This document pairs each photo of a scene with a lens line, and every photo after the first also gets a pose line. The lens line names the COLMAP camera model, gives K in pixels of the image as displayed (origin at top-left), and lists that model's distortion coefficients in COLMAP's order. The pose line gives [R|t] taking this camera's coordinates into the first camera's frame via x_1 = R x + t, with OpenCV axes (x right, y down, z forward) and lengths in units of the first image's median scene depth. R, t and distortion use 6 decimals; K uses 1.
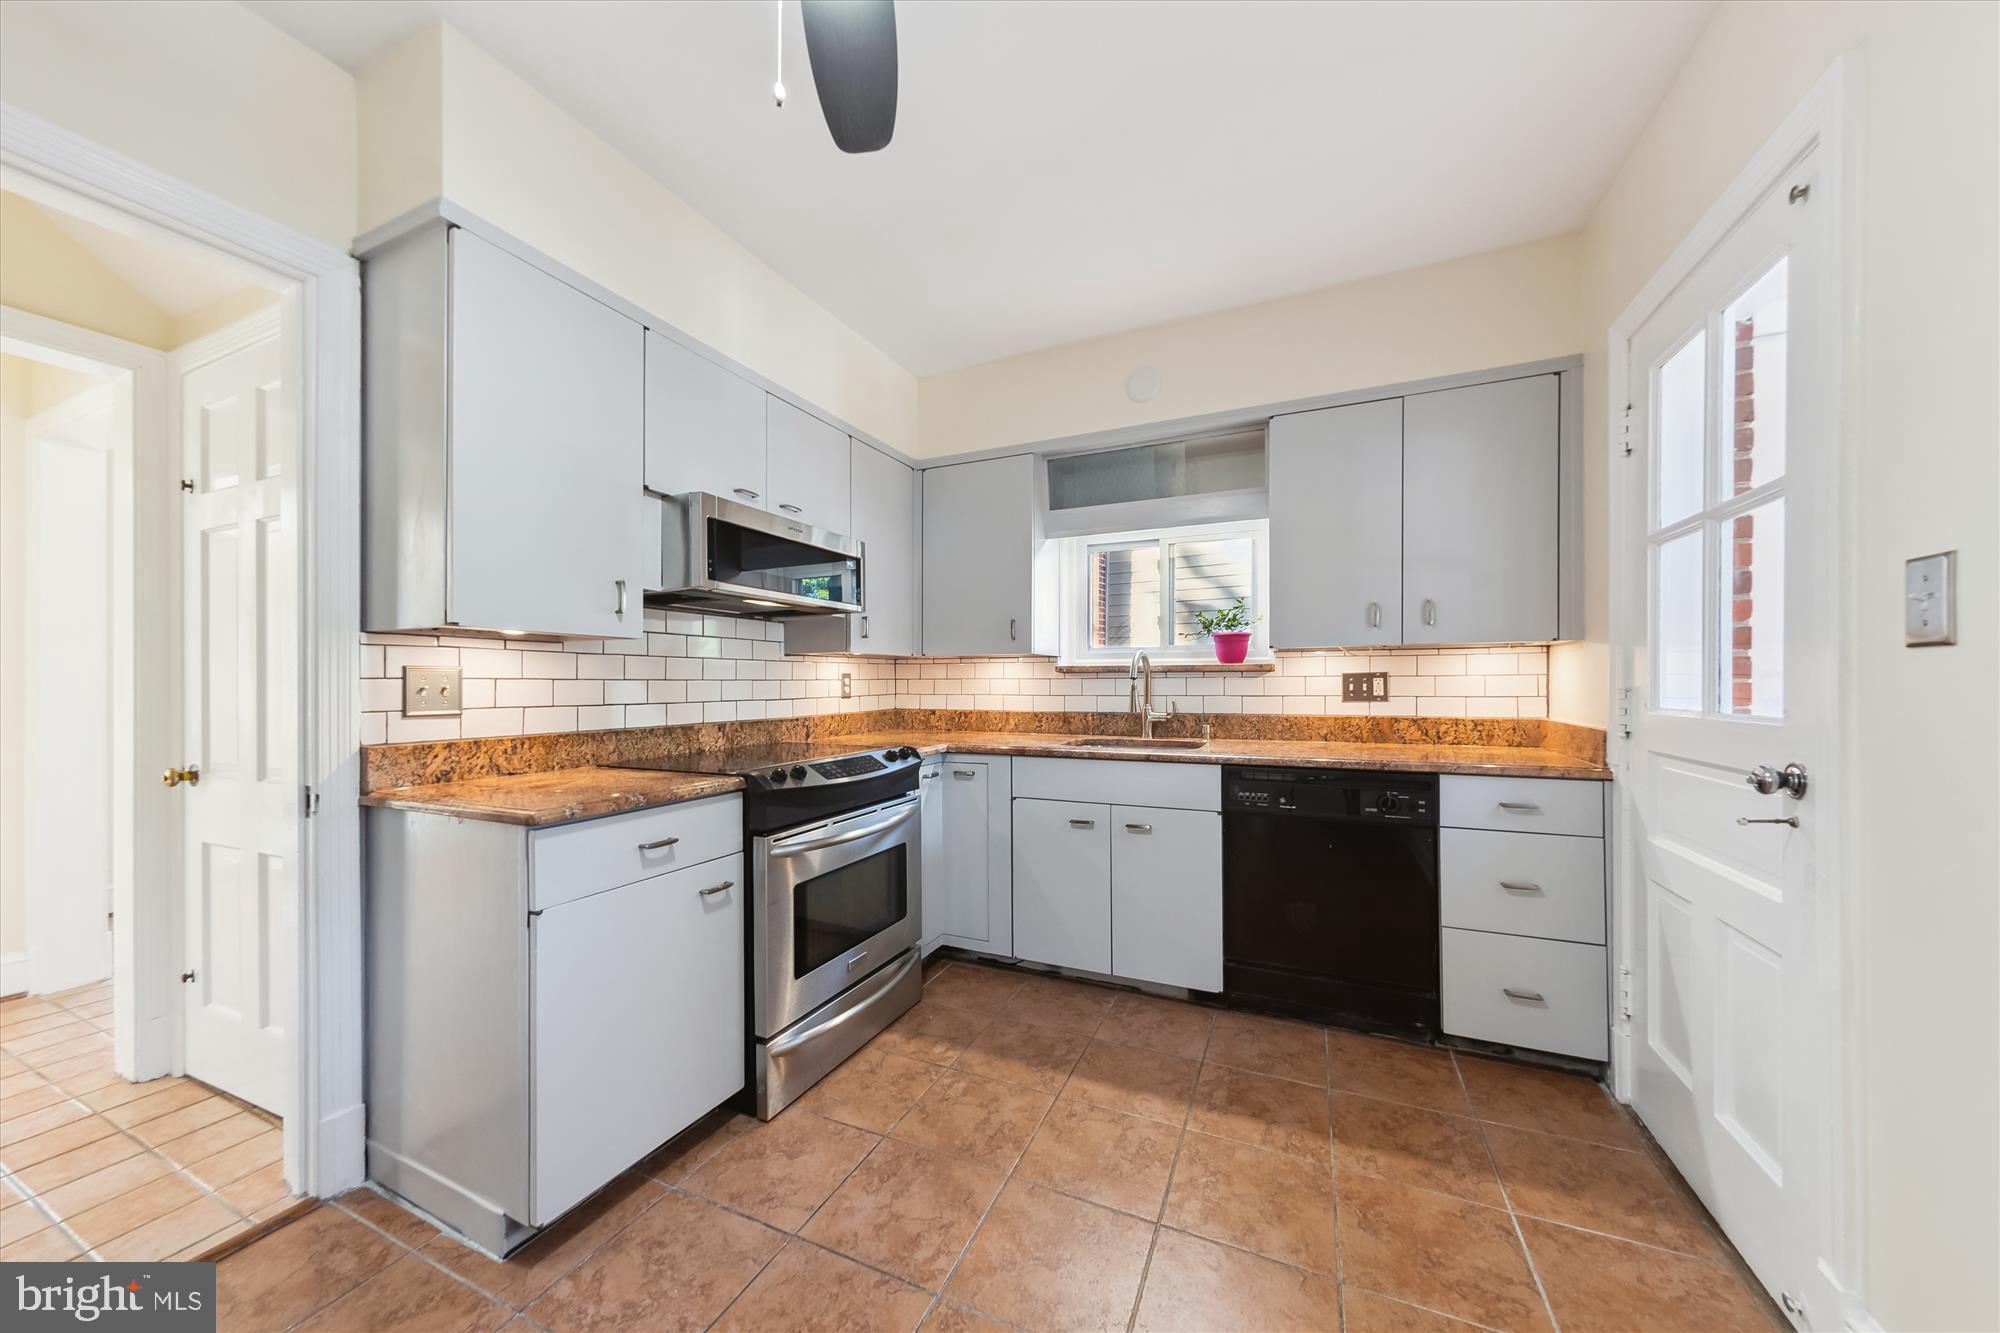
lens RADIAL K [[691.3, 0, 1000.3], [0, 691.3, 682.7], [0, 0, 1]] dist [0.003198, 0.000092]
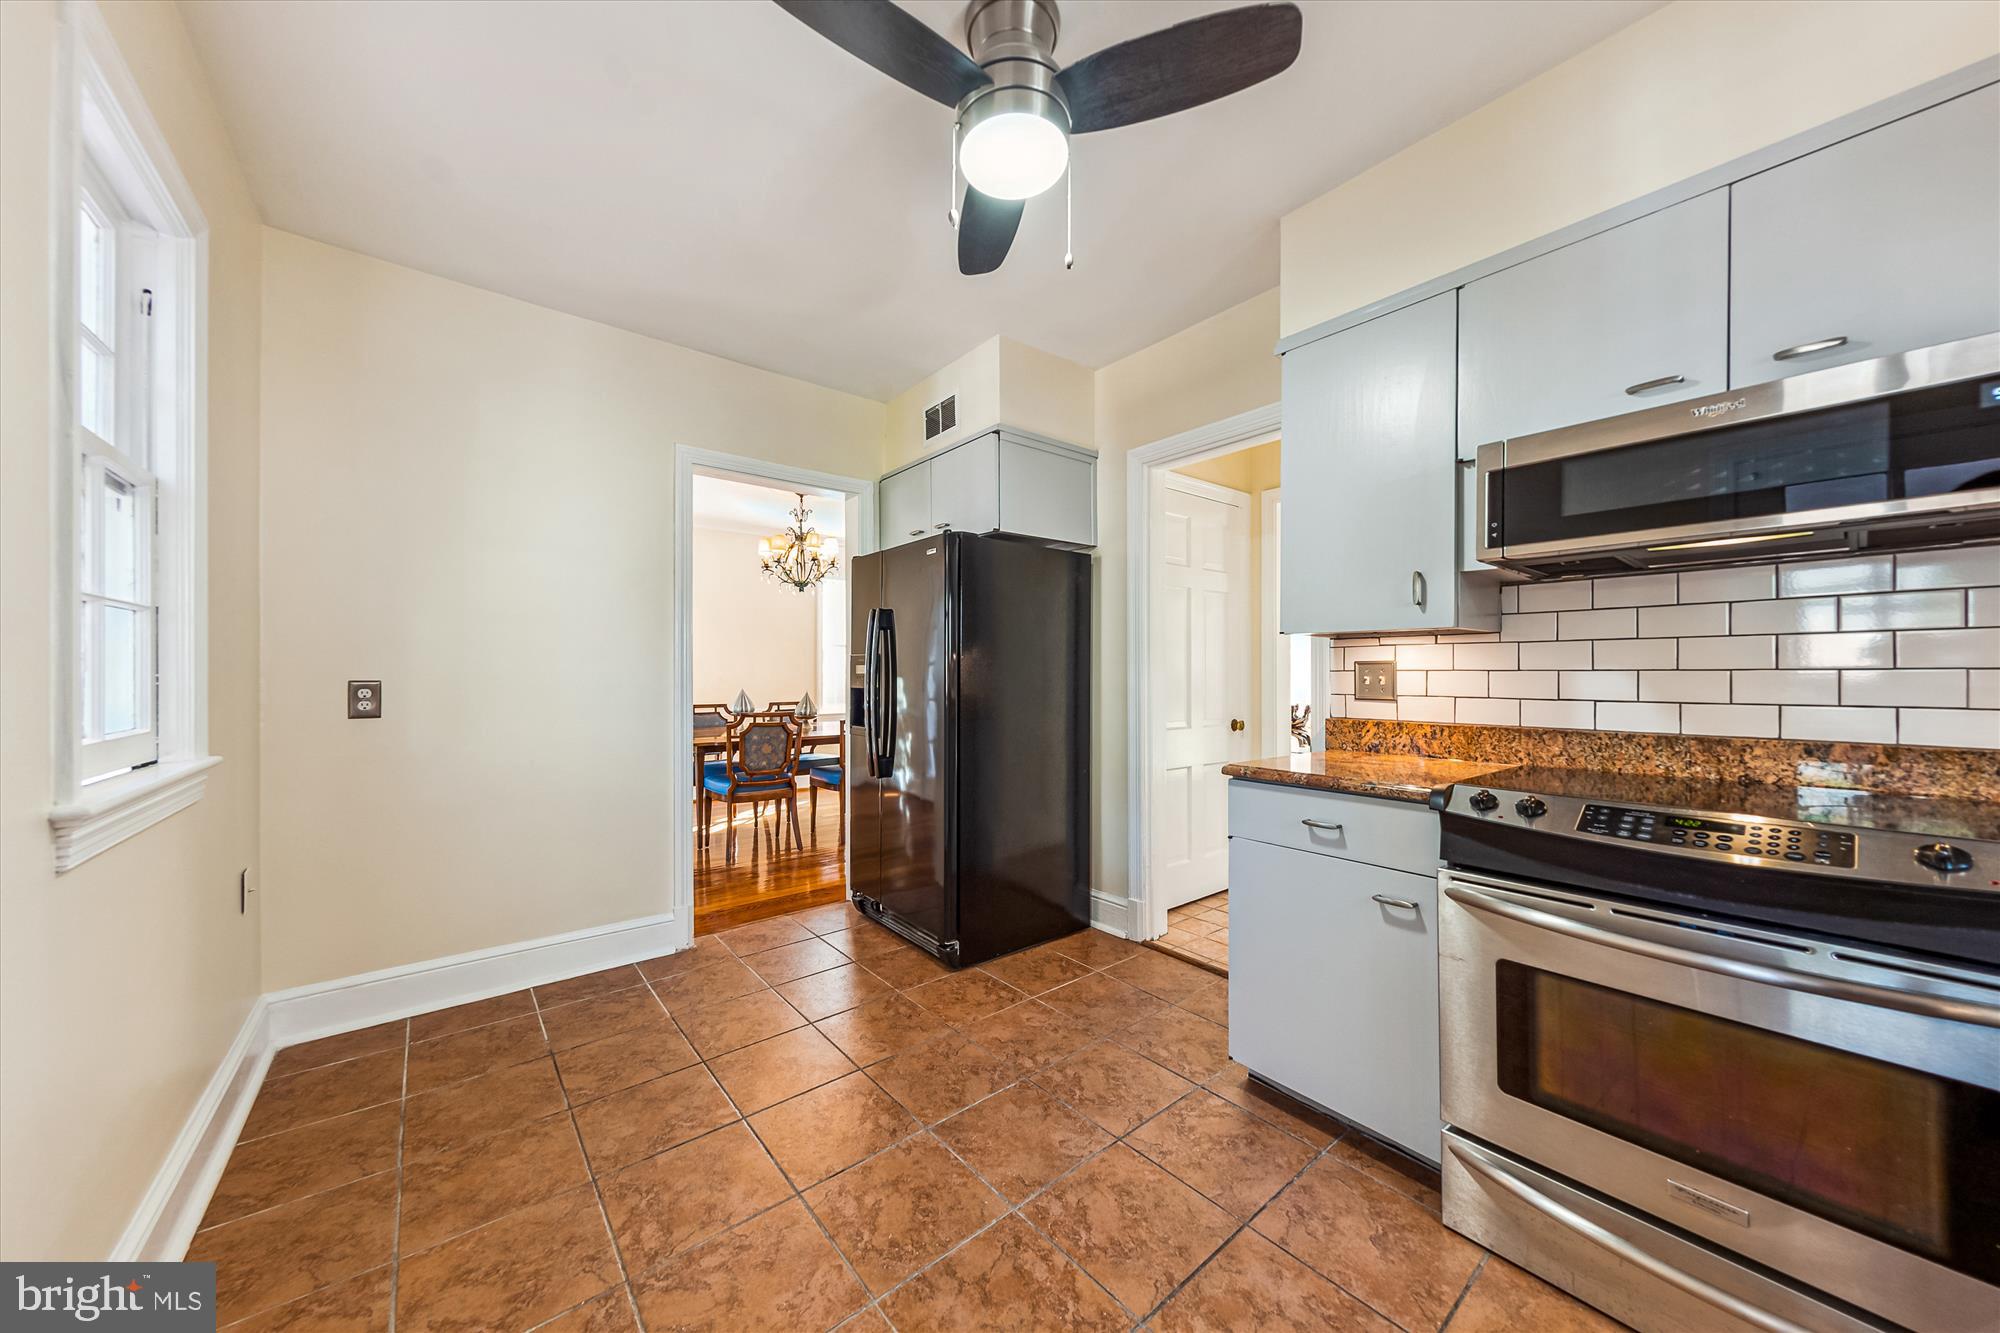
lens RADIAL K [[691.3, 0, 995.5], [0, 691.3, 672.5], [0, 0, 1]] dist [0.003198, 0.000092]
pose [[-0.447062, 0.002802, -0.894499, 0.521312], [0.003760, 0.999992, 0.001253, -0.005728], [0.894495, -0.002804, -0.447069, 0.767217]]
